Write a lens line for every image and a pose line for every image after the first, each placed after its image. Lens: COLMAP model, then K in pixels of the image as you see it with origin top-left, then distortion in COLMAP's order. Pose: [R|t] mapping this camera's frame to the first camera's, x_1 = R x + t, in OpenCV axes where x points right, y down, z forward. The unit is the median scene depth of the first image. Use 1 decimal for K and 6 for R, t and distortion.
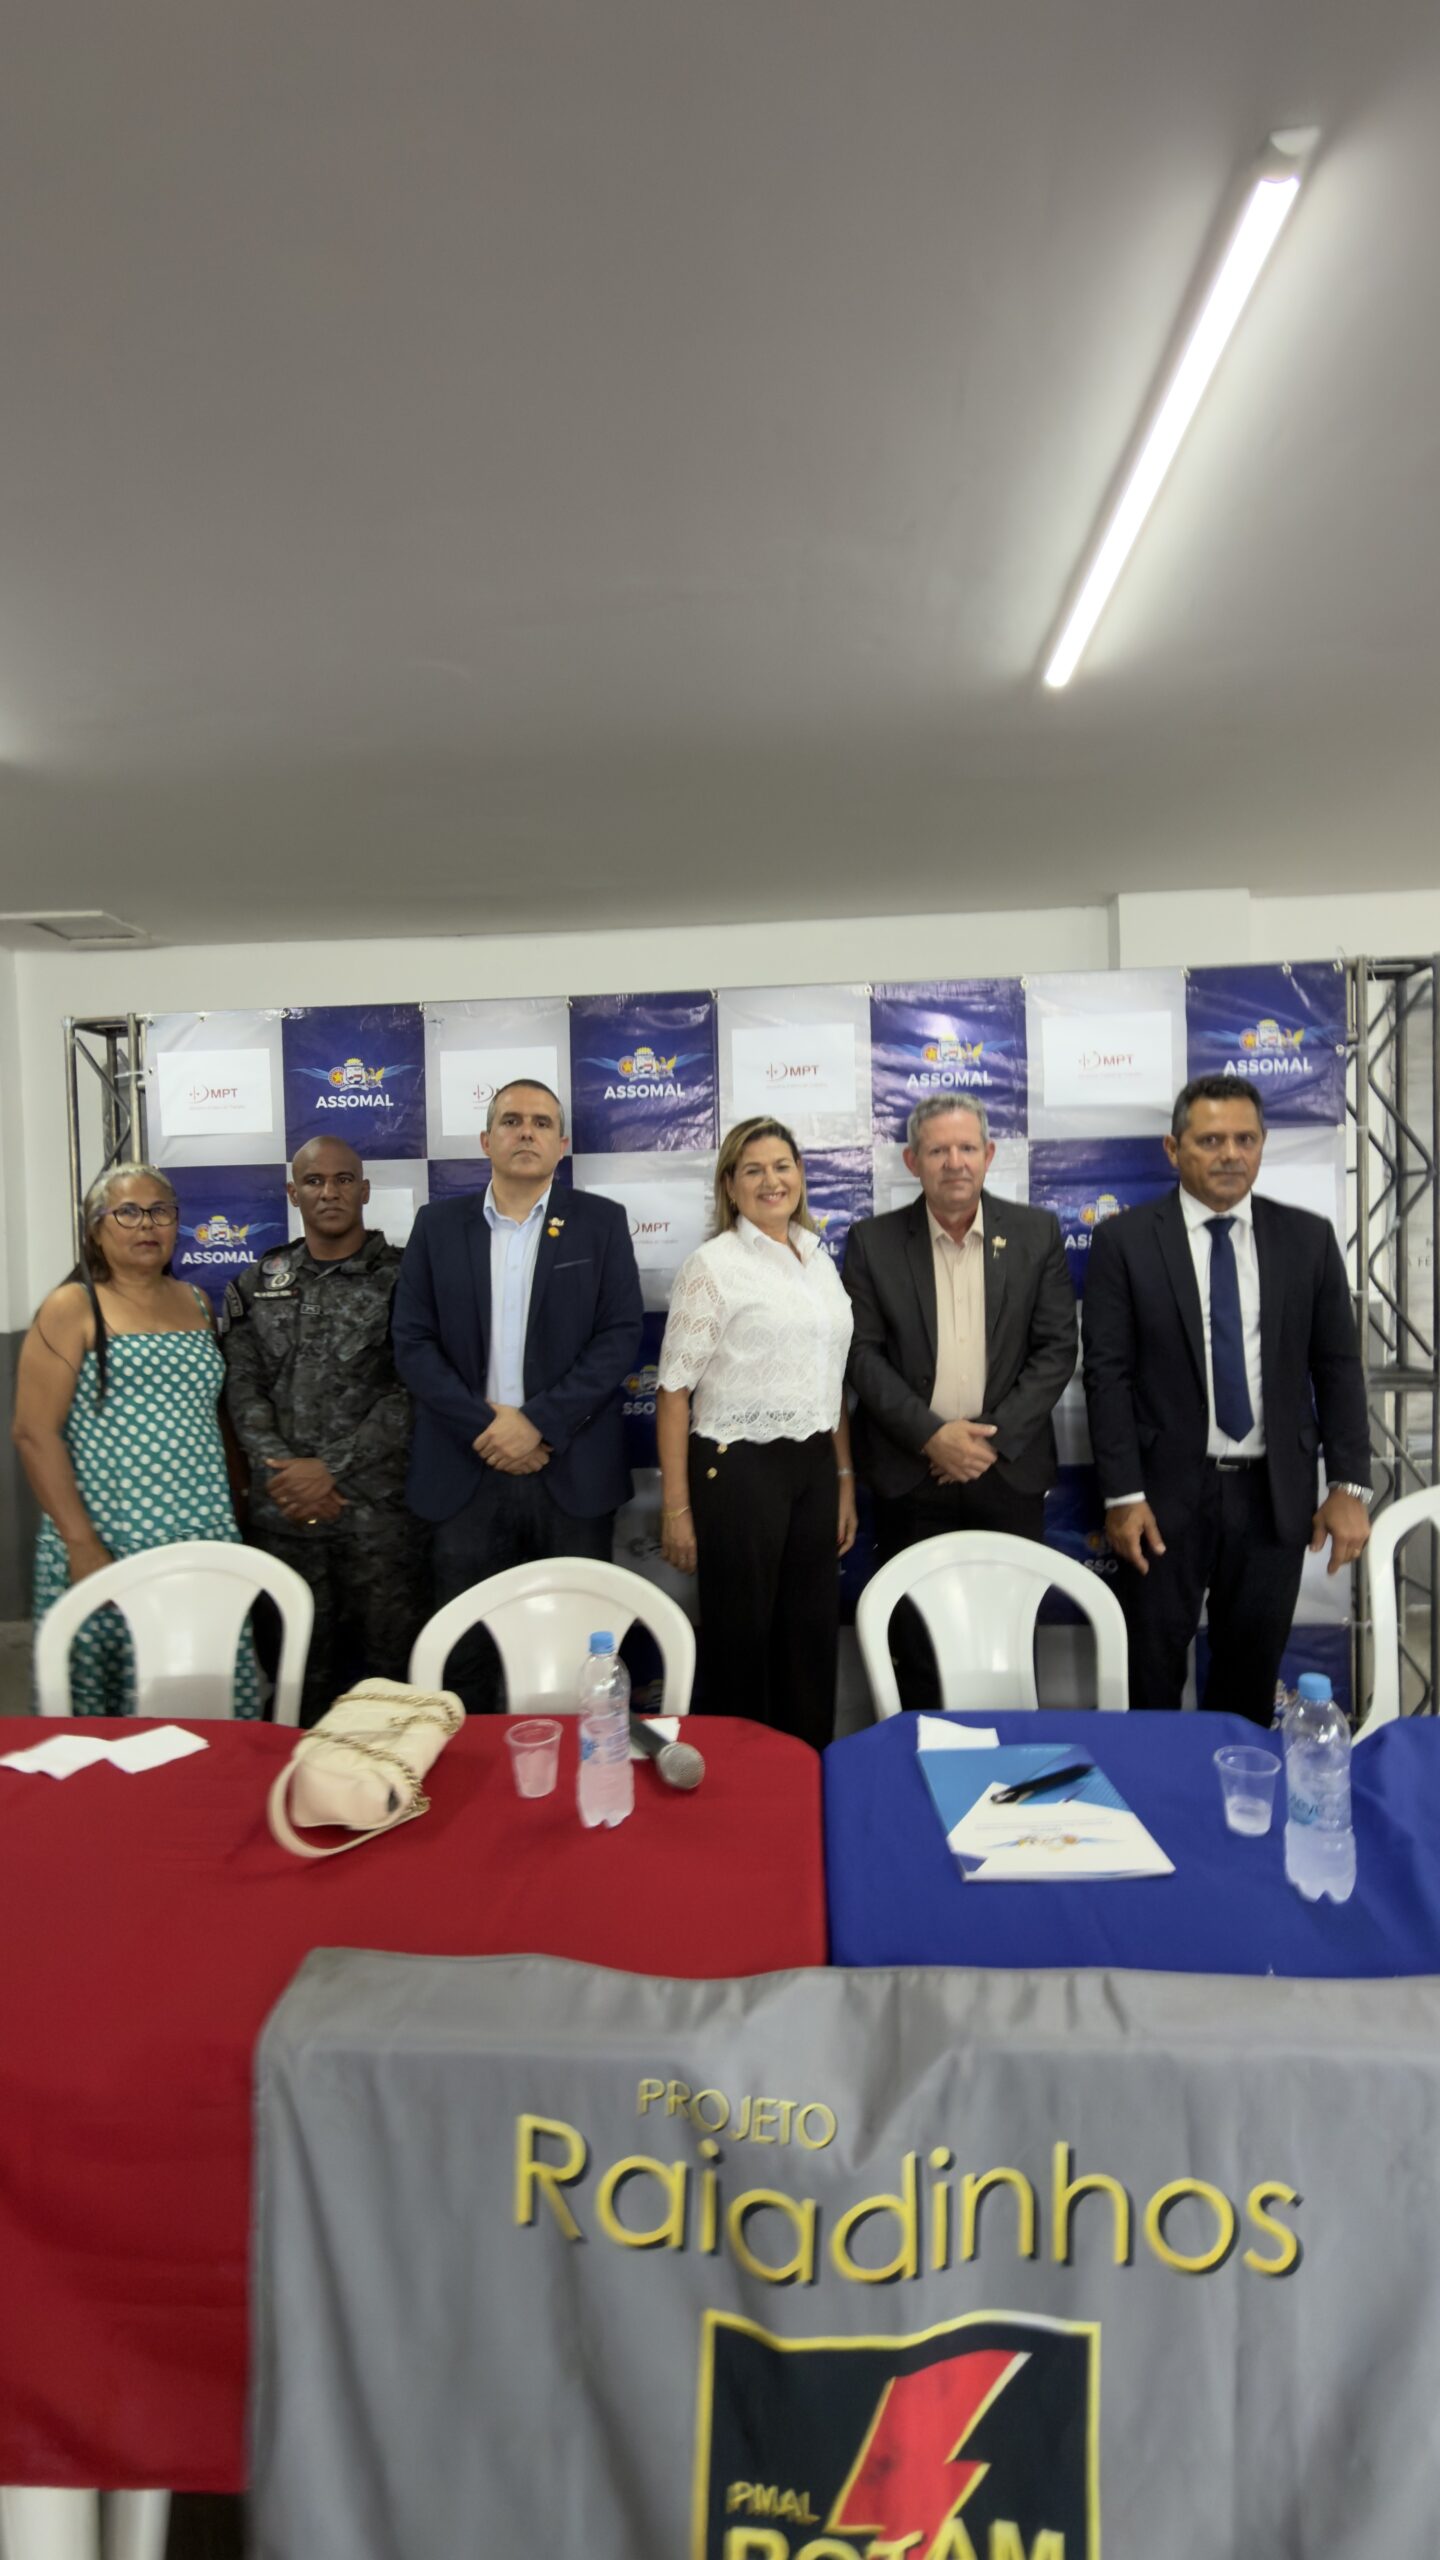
lens RADIAL K [[1117.6, 0, 720.0], [0, 1117.6, 1280.0], [0, 0, 1]] dist [0.009748, 0.007284]
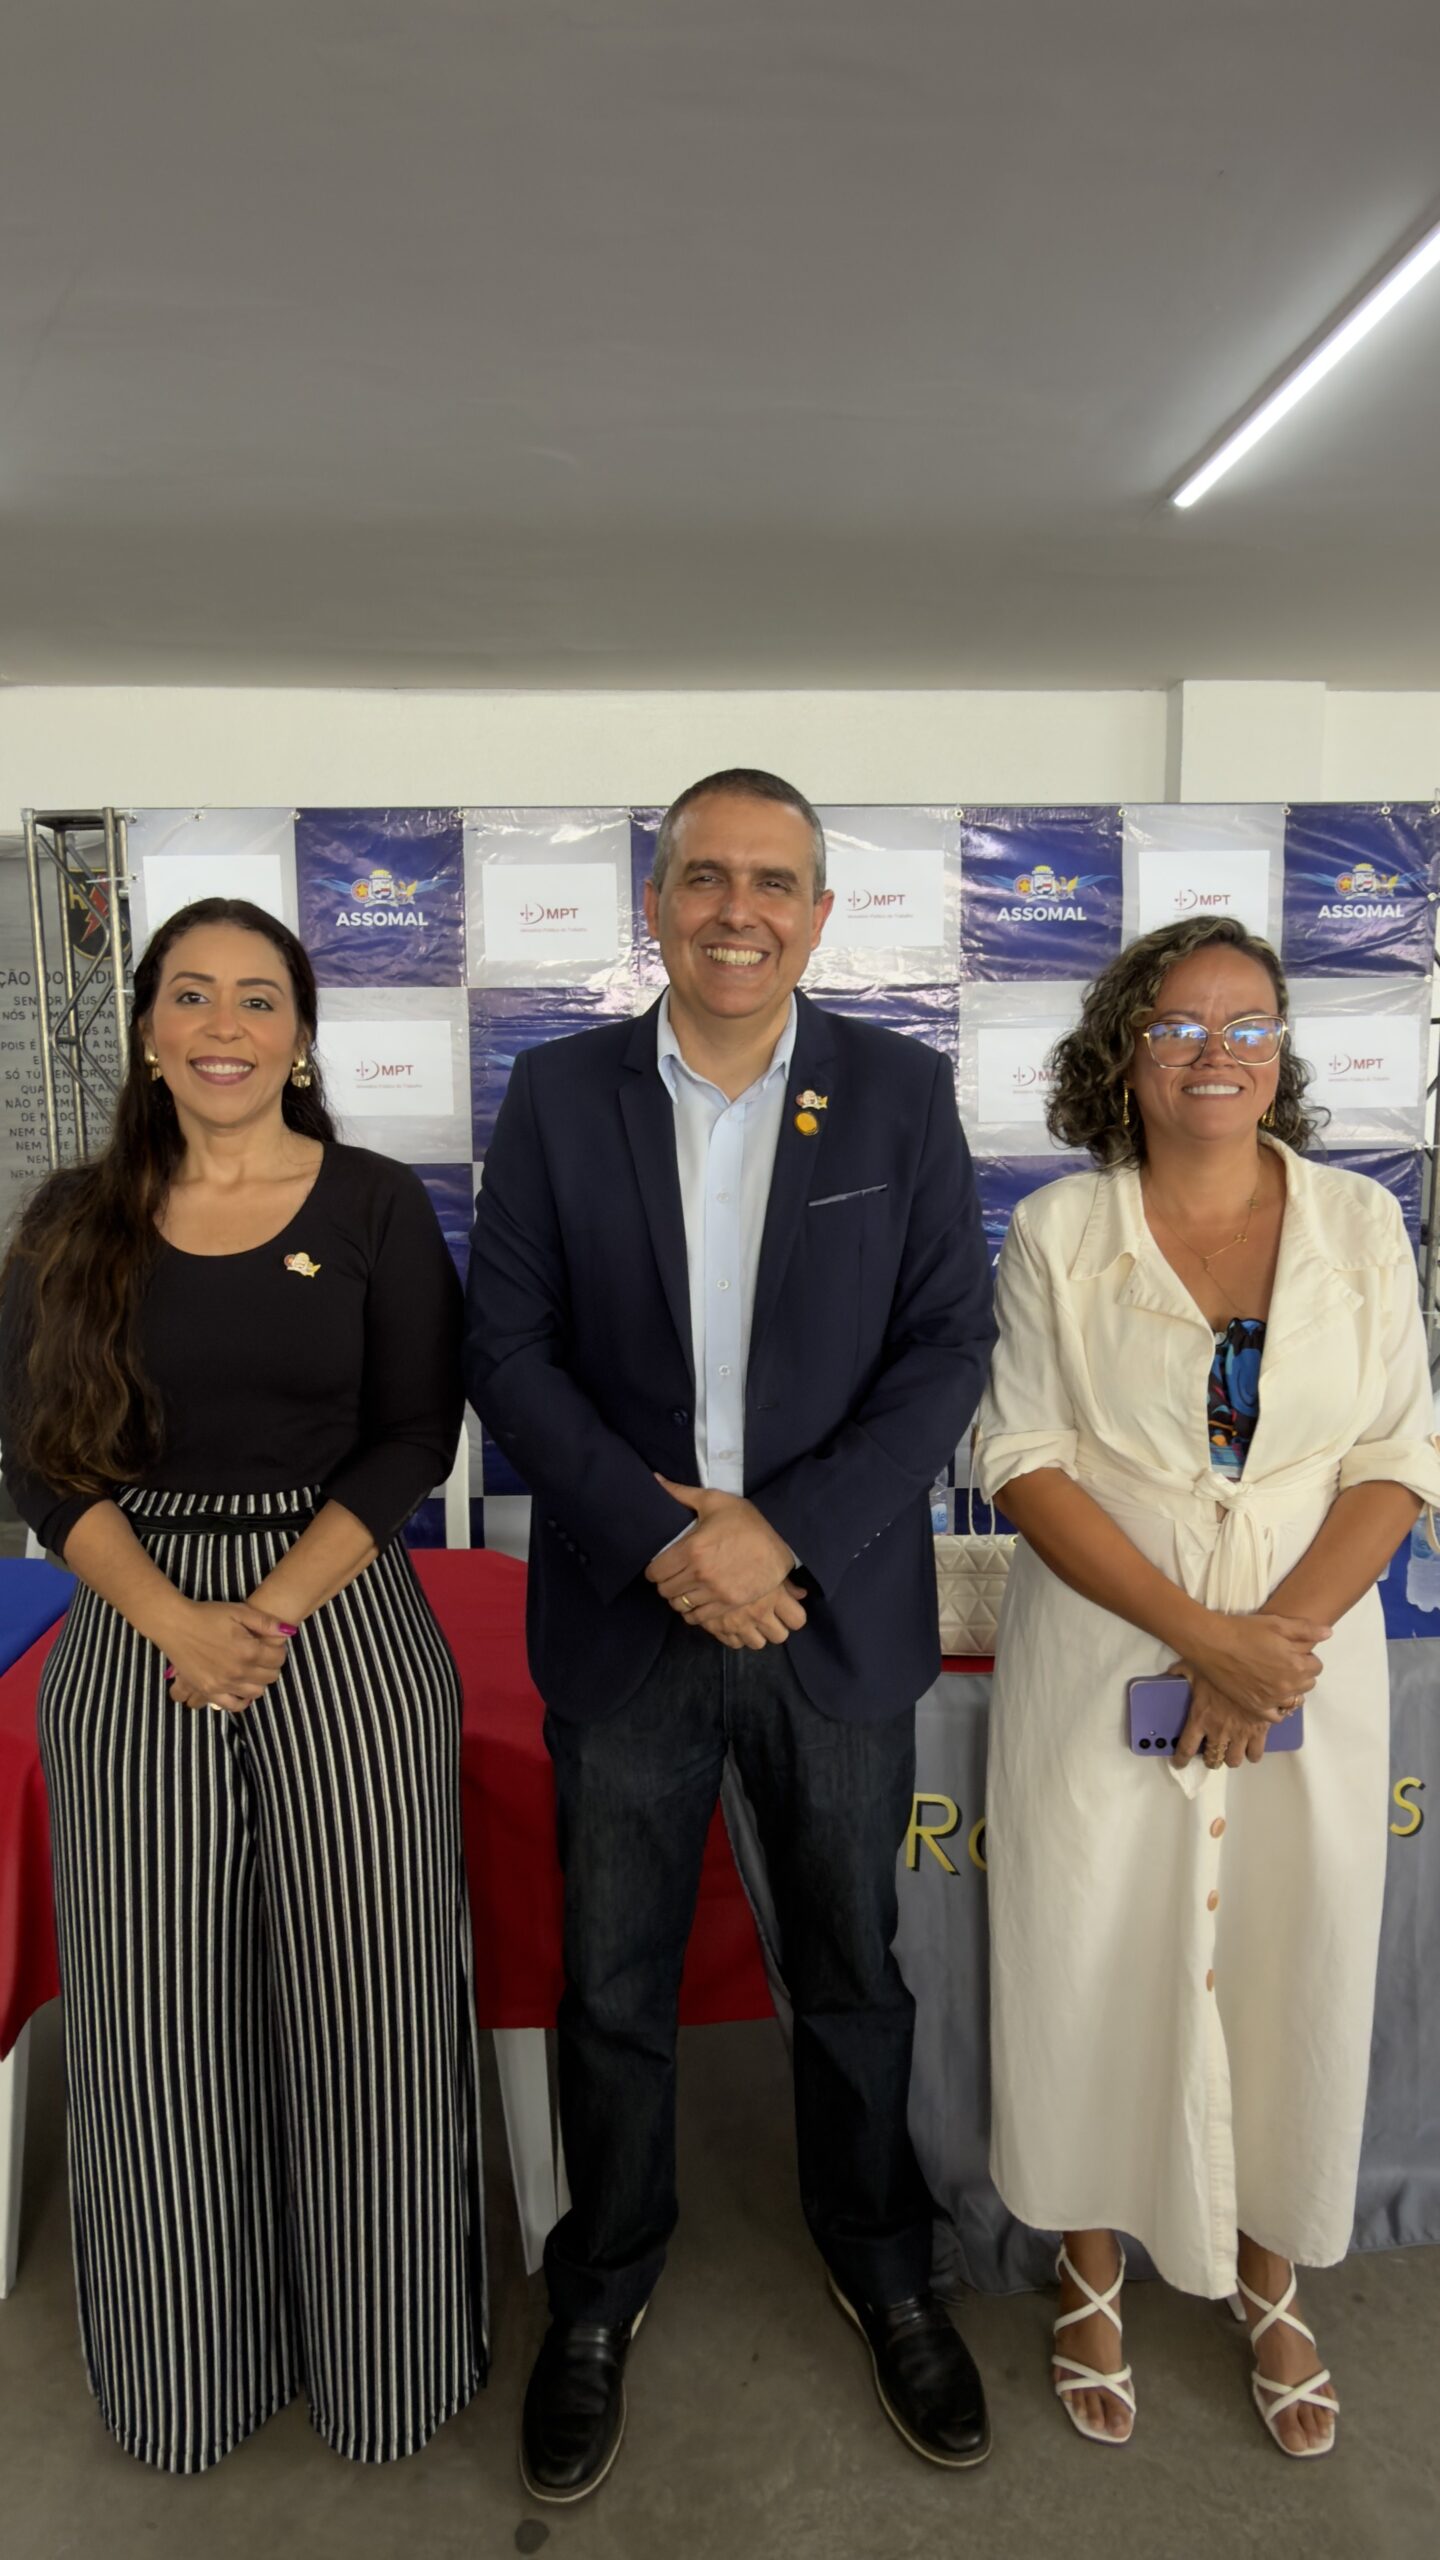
lens RADIAL K [[1548.8, 0, 725.3], [0, 1548.8, 1260.1], [0, 0, 1]] dist [0.000398, 0.001846]
pose [[0.991594, -0.001065, 0.129381, -0.226429], [-0.011792, 0.995060, 0.098570, -0.015476], [-0.128847, -0.099267, 0.986684, -0.275798]]
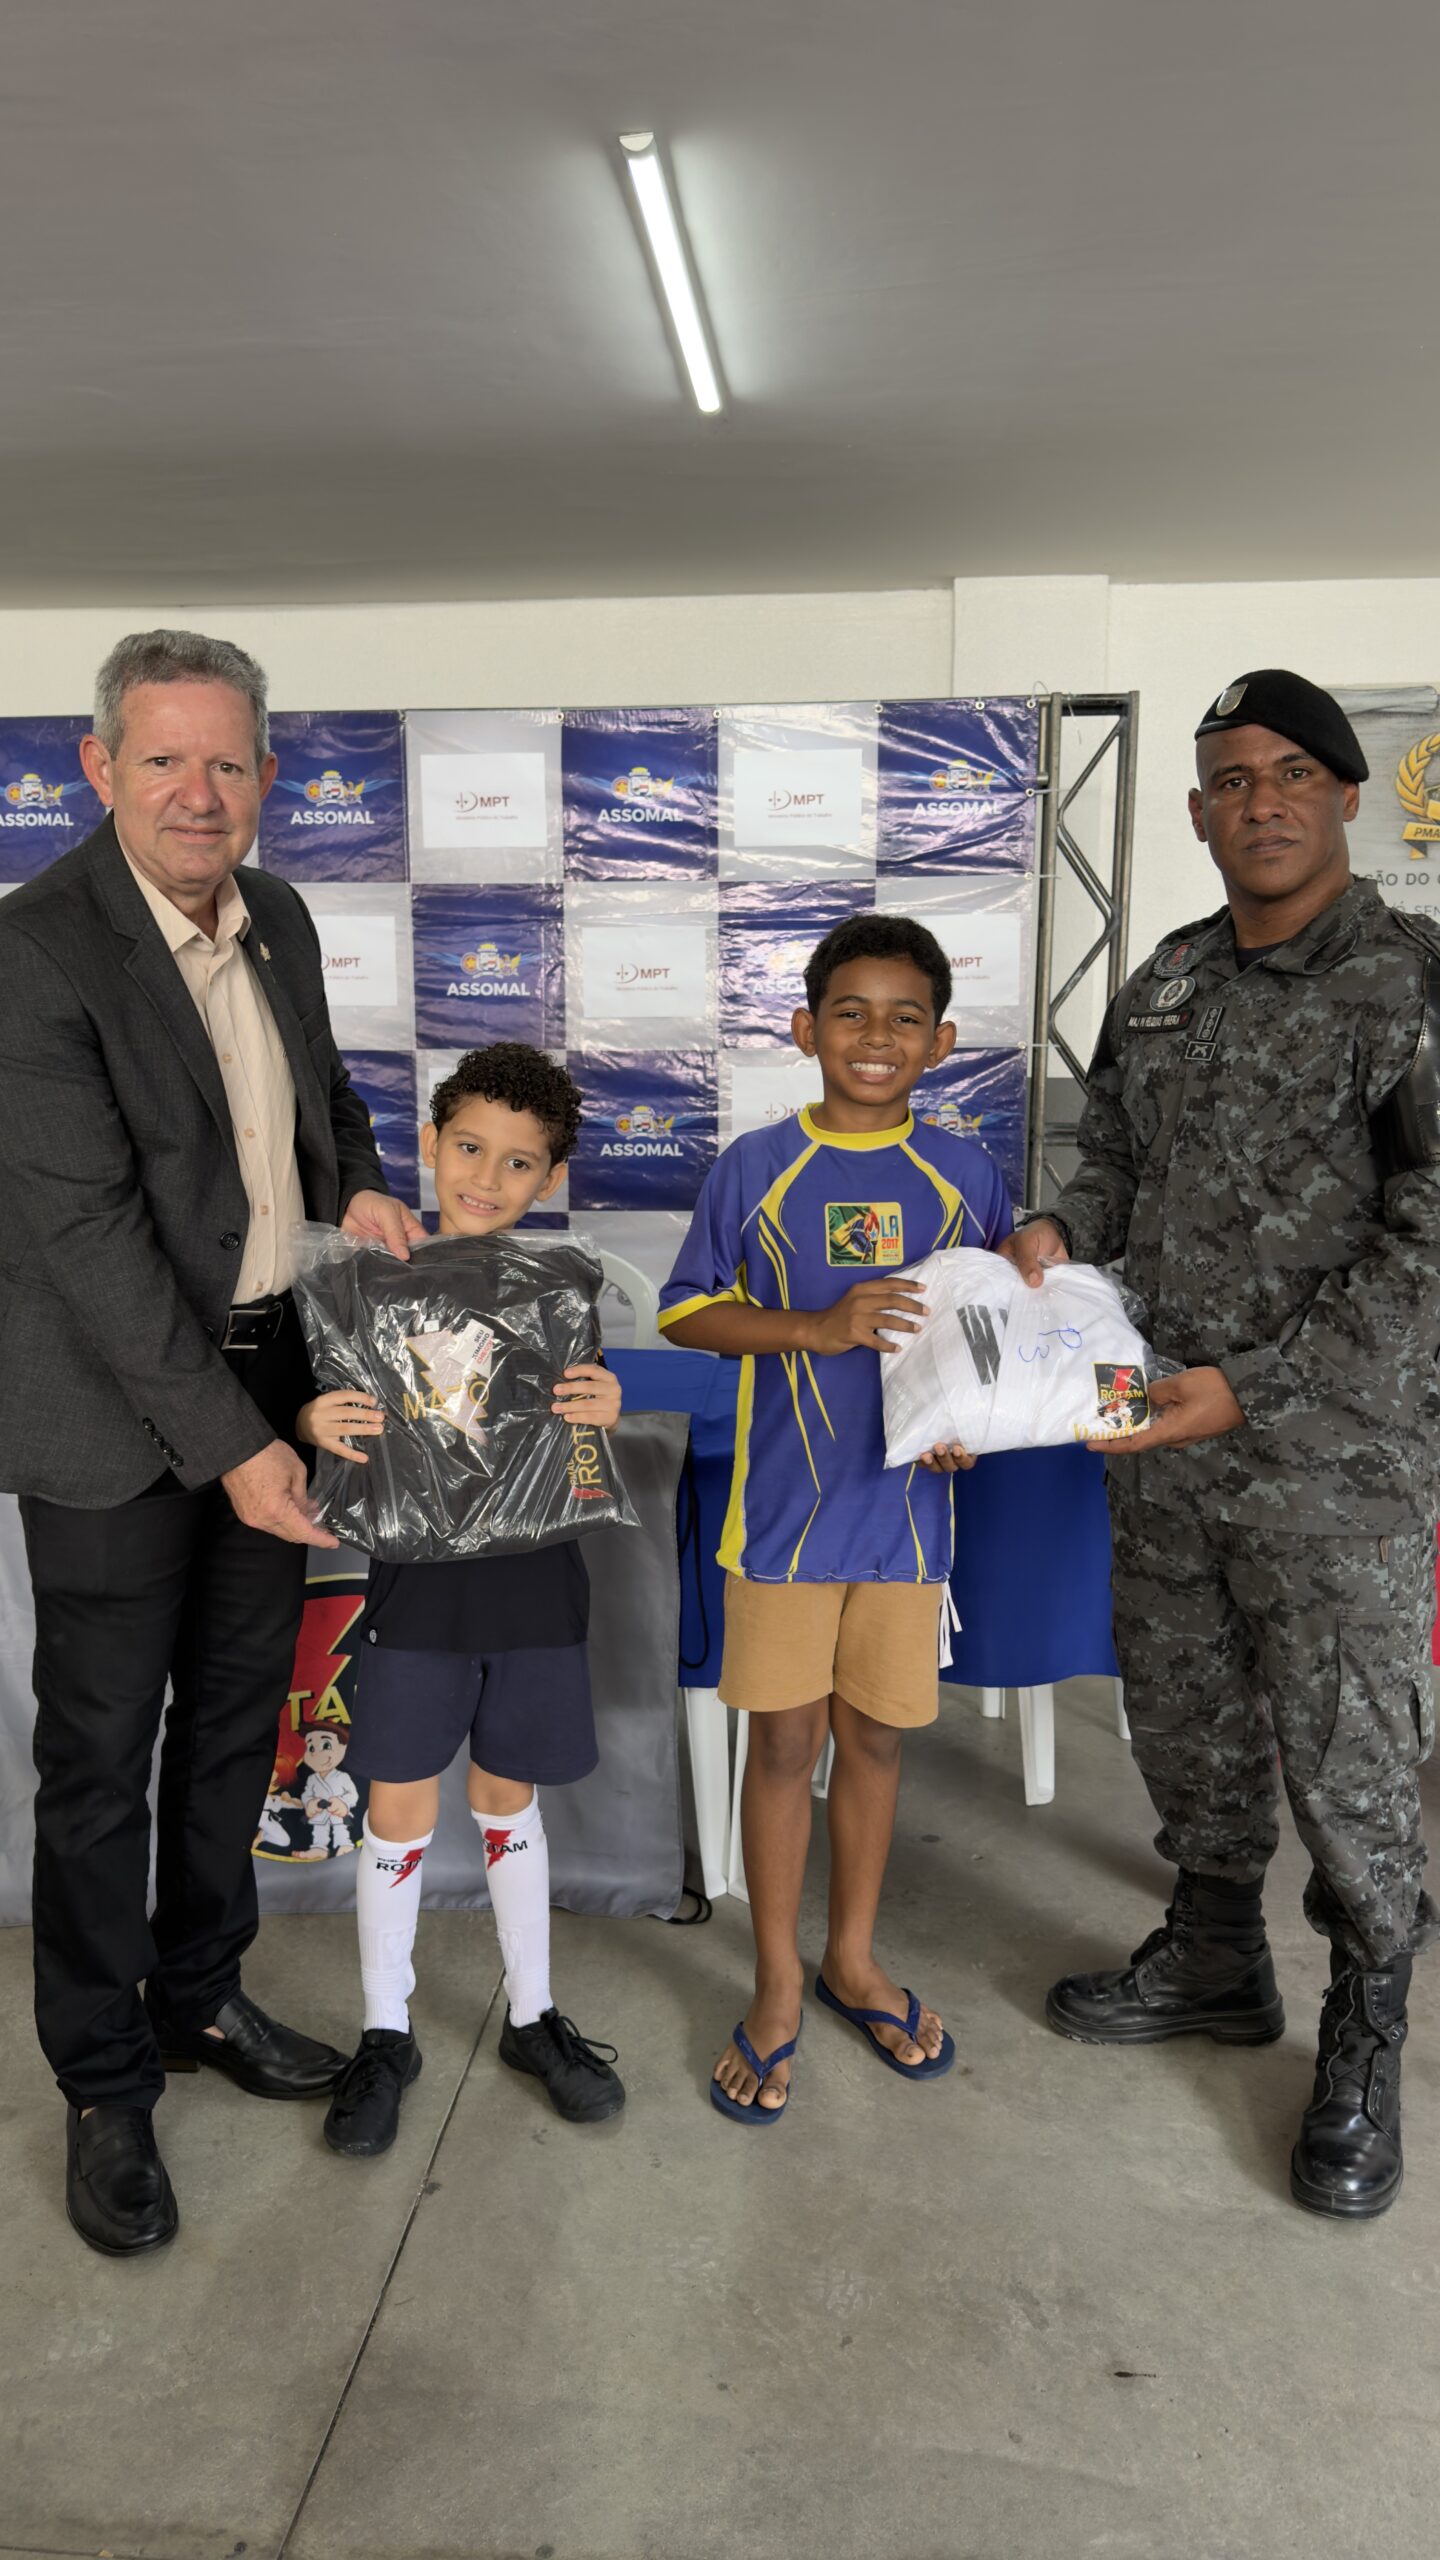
lens RADIAL K [[1745.2, 0, 714.8], [0, 1745.2, 1288.7], [0, 0, 1]] dist [0.190997, -0.373267]
pose [[0.999658, 0.024158, -0.010033, 0.294768], [-0.022788, 0.992580, 0.119436, 0.045483], [0.012844, -0.119167, 0.992791, -0.579883]]
